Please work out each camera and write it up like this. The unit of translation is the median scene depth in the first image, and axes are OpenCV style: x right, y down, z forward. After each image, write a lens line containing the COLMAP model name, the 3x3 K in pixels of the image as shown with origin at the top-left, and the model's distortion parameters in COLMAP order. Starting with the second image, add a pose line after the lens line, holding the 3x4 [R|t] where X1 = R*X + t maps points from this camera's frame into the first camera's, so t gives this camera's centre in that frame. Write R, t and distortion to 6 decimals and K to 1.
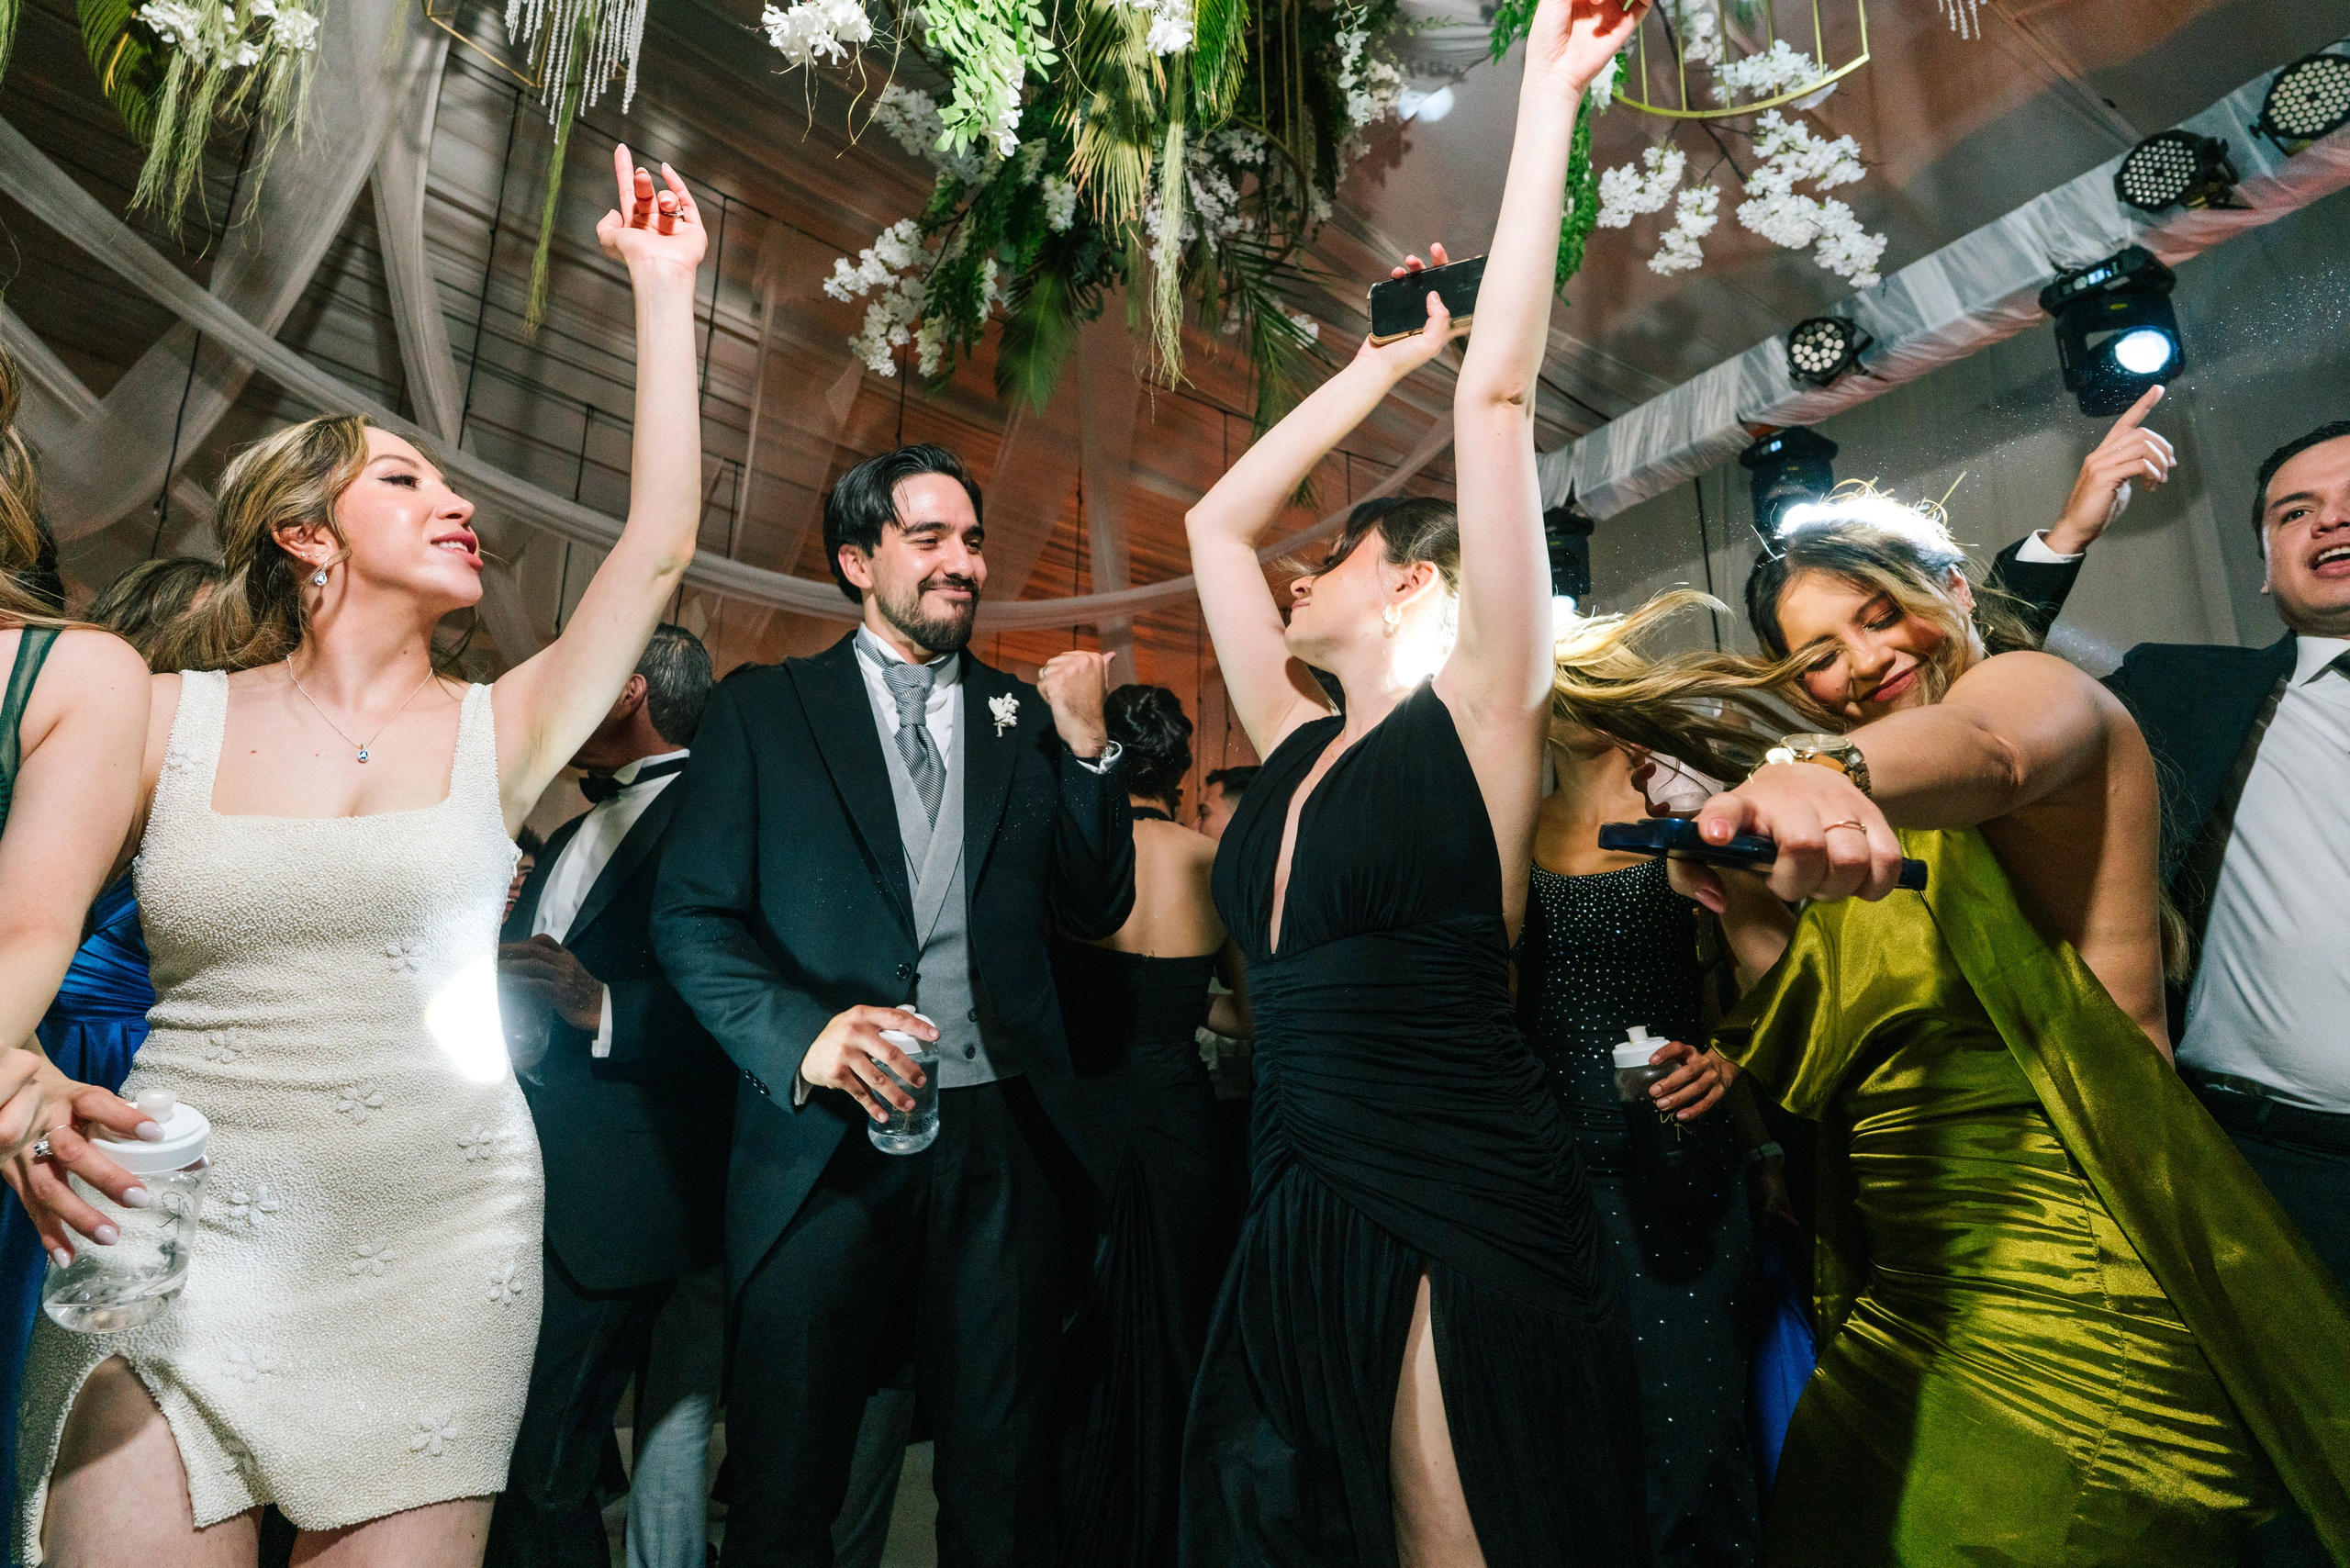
lens RADIAL K [[1217.2, 0, 1175.0], [0, 1217.2, 784.0], [0, 0, 1]] dist [0.000376, 0.000636]
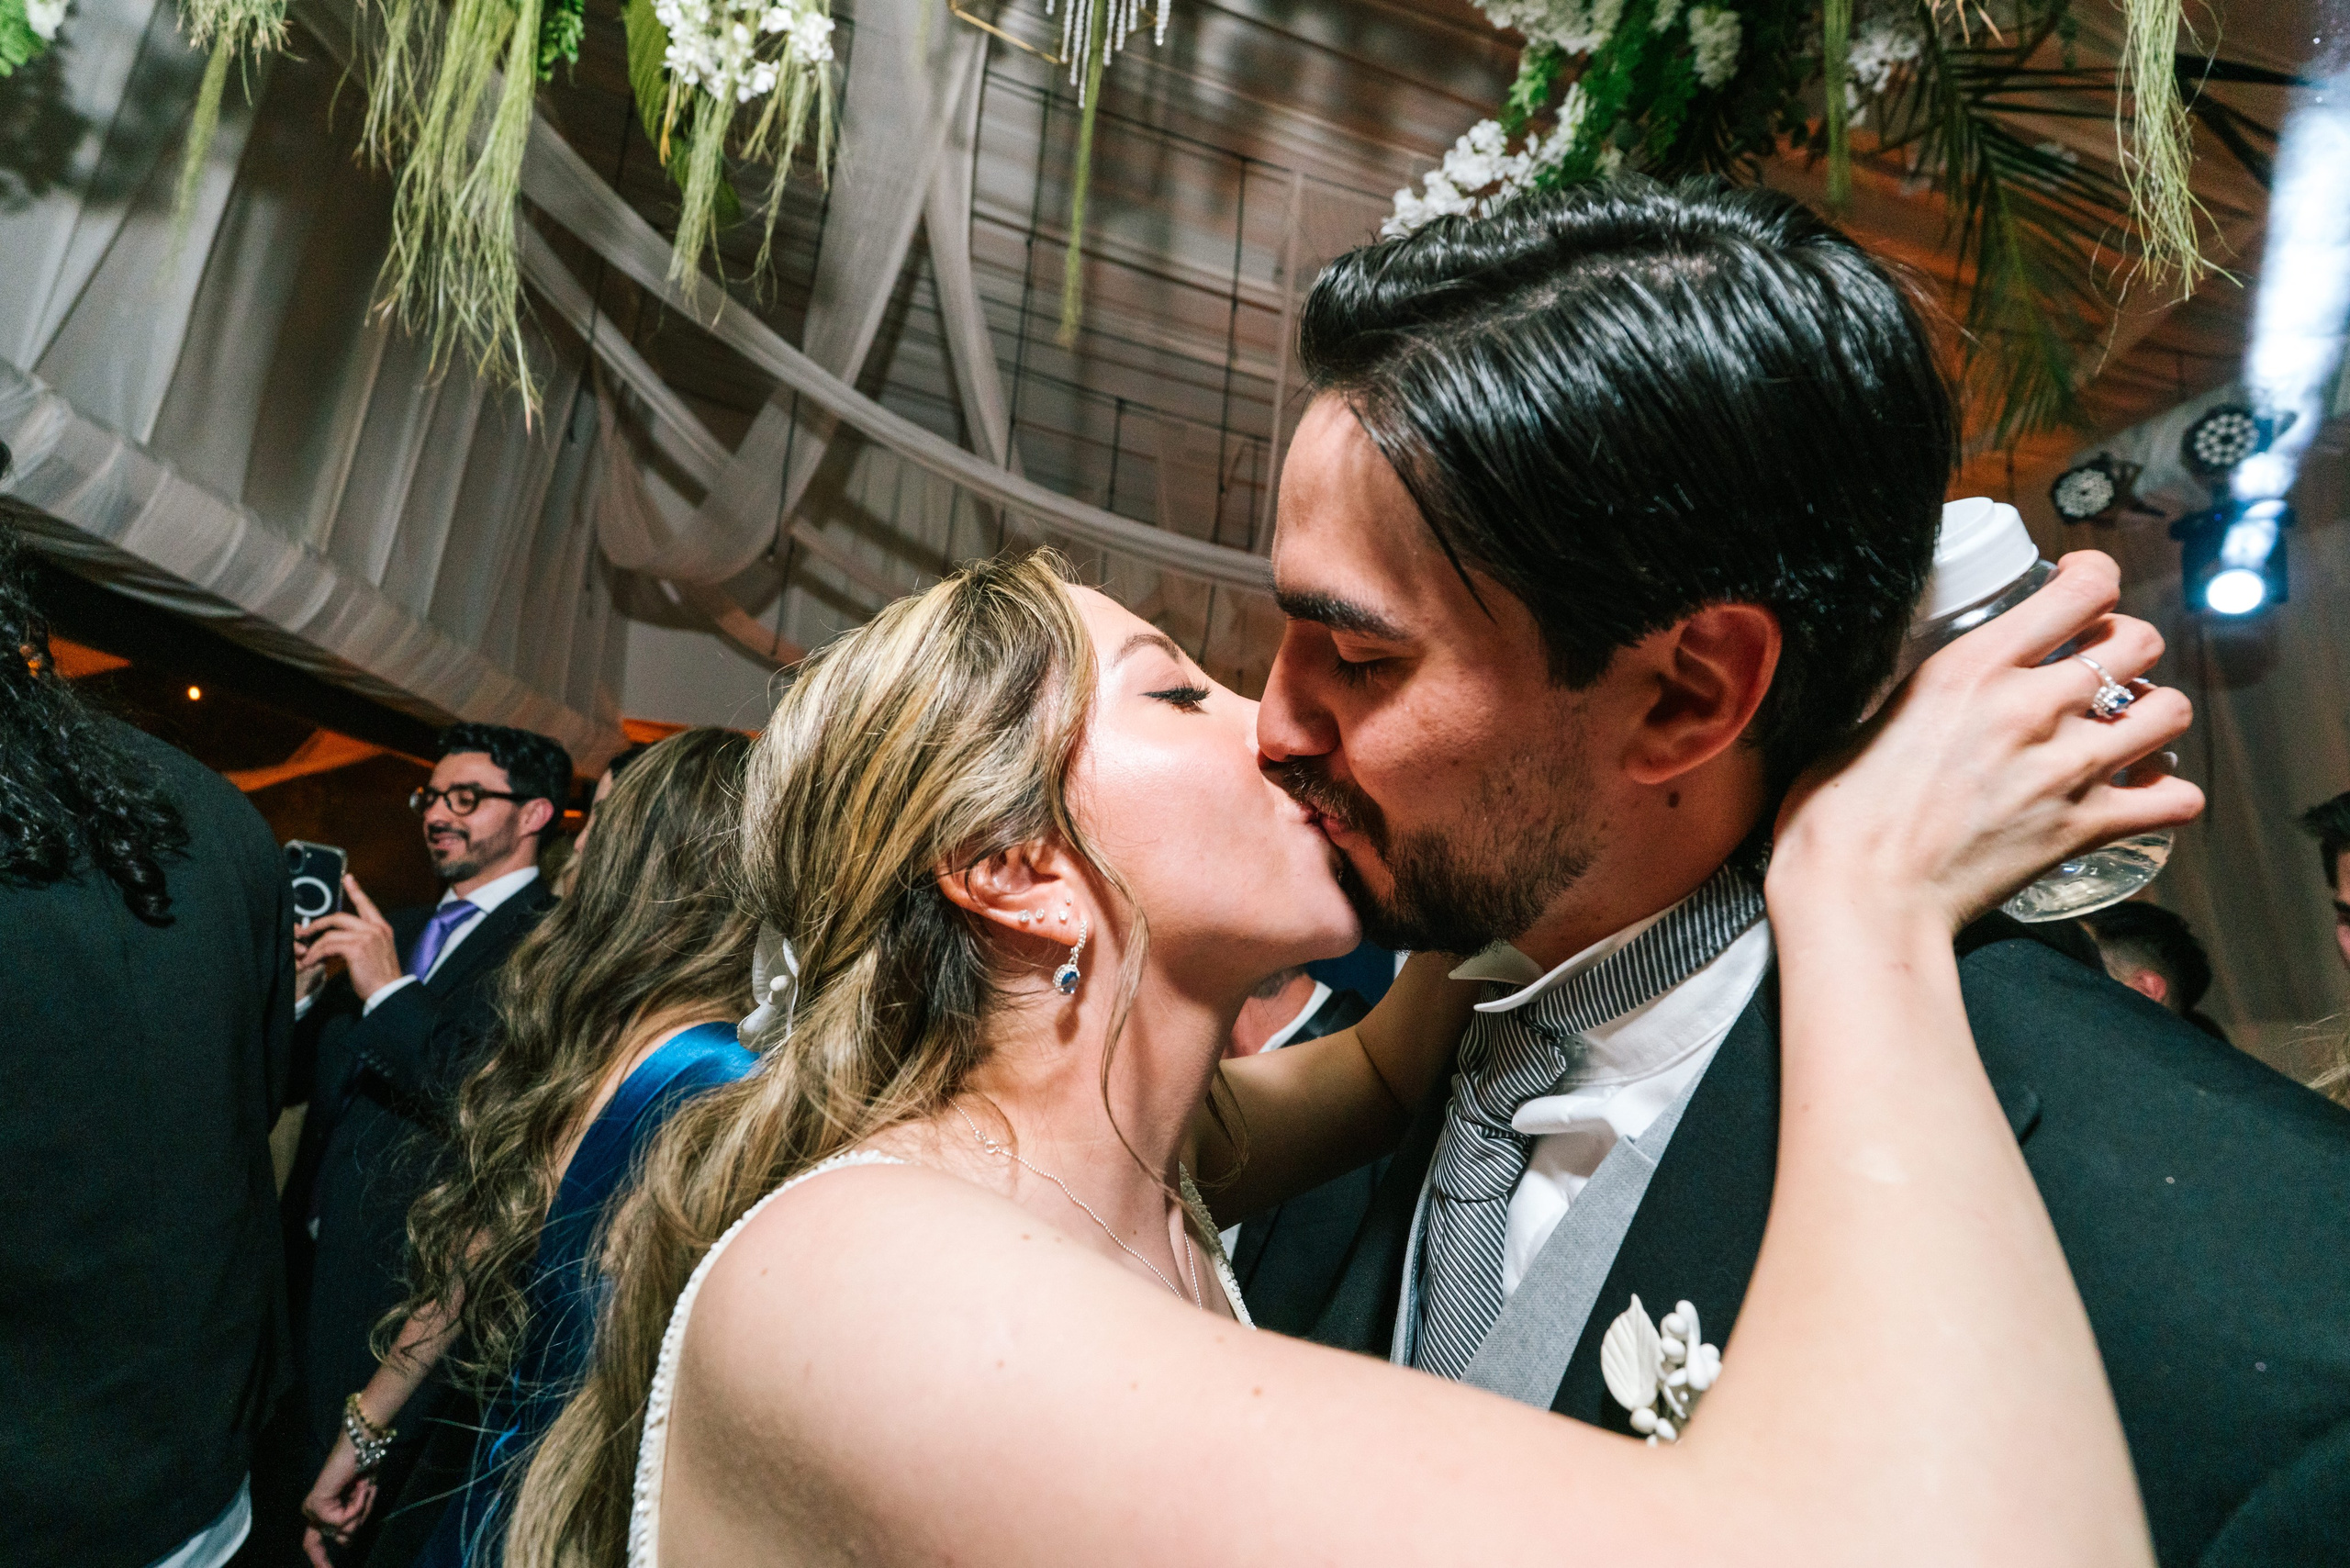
lens RADIAL K [[1253.2, 0, 1175.0], [0, 1253.2, 784.0], [0, 0, 1]] dist [0.013802, 0.000050]
pose [[0.916216, -0.011465, -0.400521, -0.057568], [0.024996, 0.999279, 0.028575, -0.047493], [0.399905, -0.036192, 0.915842, 0.116283]]
